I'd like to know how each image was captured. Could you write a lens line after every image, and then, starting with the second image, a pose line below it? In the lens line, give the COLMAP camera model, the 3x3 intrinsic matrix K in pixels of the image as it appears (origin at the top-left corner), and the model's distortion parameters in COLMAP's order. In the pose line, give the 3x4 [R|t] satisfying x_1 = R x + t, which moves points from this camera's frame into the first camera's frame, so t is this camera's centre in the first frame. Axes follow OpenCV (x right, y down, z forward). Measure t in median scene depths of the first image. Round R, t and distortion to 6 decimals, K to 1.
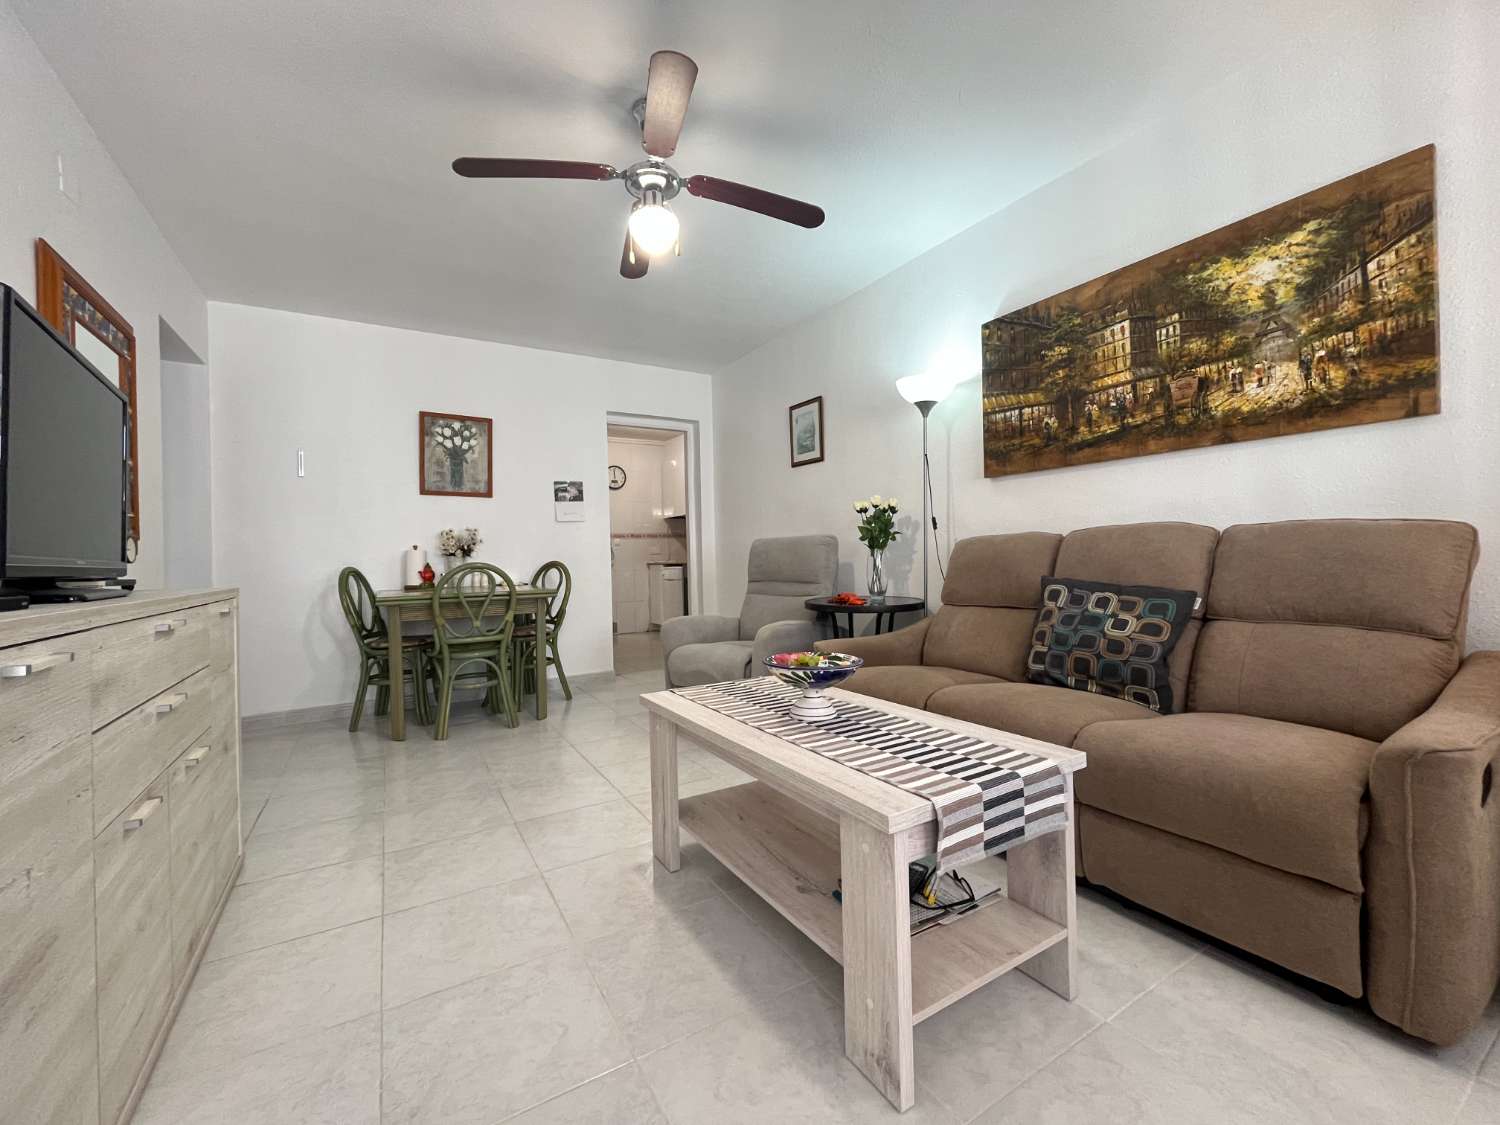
lens RADIAL K [[609.7, 0, 749.4], [0, 609.7, 558.3], [0, 0, 1]] dist [-0.001203, -0.000201]
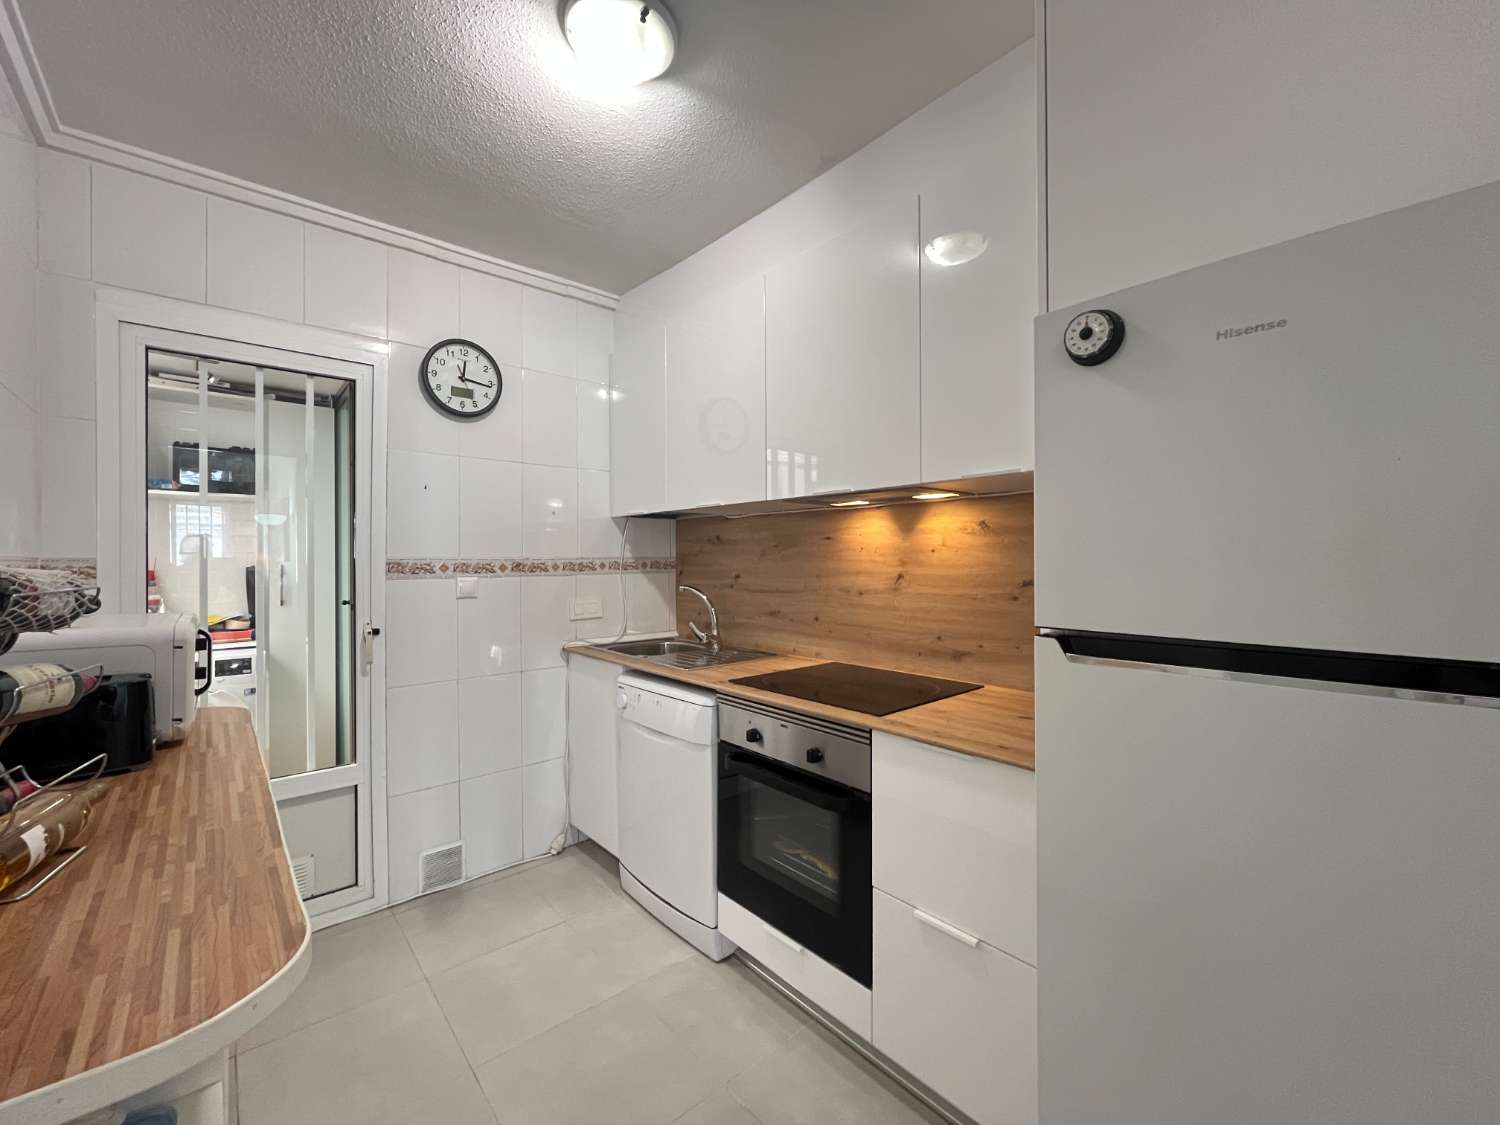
lens RADIAL K [[609.7, 0, 747.4], [0, 609.7, 561.3], [0, 0, 1]] dist [-0.001203, -0.000201]
pose [[0.982408, 0.020216, 0.185651, -0.509040], [-0.020631, 0.999787, 0.000304, -0.162387], [-0.185605, -0.004129, 0.982616, 2.532160]]
